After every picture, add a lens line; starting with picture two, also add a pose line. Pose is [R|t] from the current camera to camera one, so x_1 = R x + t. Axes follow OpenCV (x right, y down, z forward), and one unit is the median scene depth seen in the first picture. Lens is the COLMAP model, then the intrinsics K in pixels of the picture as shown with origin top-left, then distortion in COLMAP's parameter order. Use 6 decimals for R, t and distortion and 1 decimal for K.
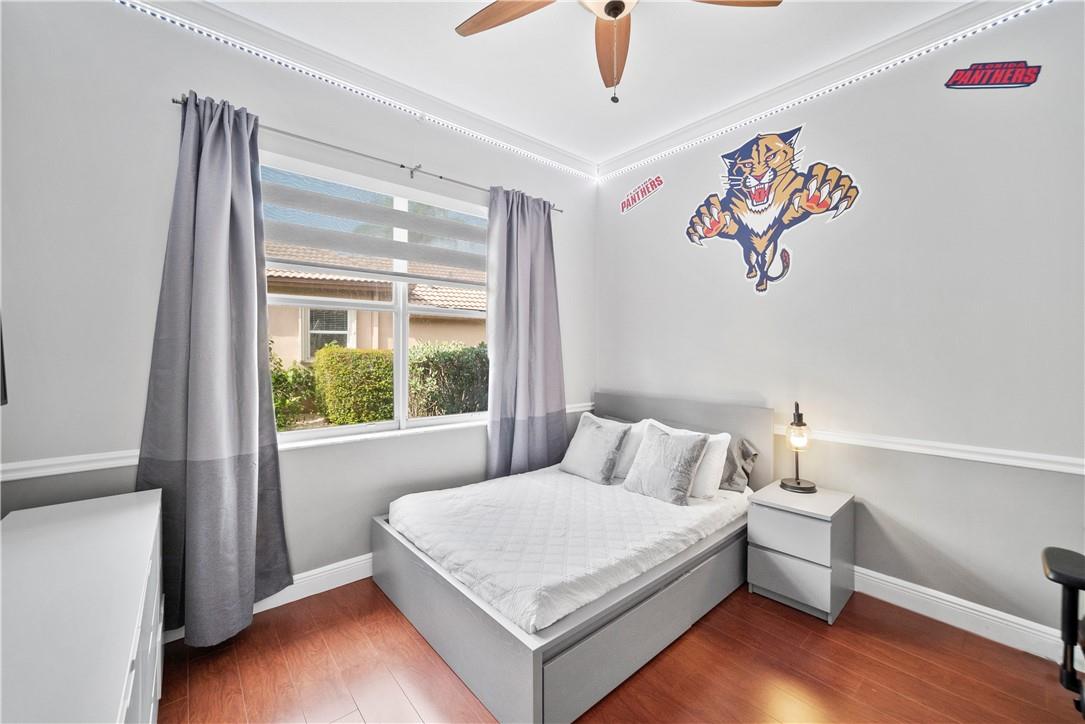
lens RADIAL K [[430.3, 0, 541.1], [0, 430.3, 357.7], [0, 0, 1]] dist [-0.001746, -0.000031]
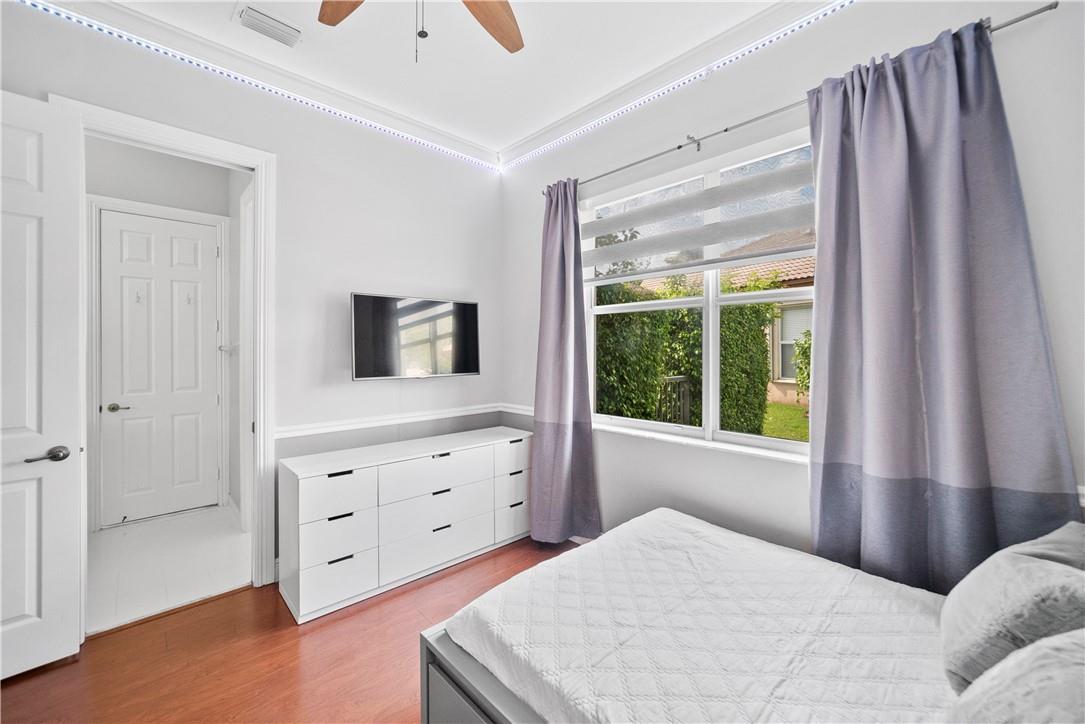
lens RADIAL K [[430.3, 0, 545.9], [0, 430.3, 352.8], [0, 0, 1]] dist [-0.001746, -0.000031]
pose [[0.065091, 0.001209, -0.997879, 0.543822], [-0.013245, 0.999912, 0.000347, -0.006388], [0.997791, 0.013194, 0.065101, 0.636947]]
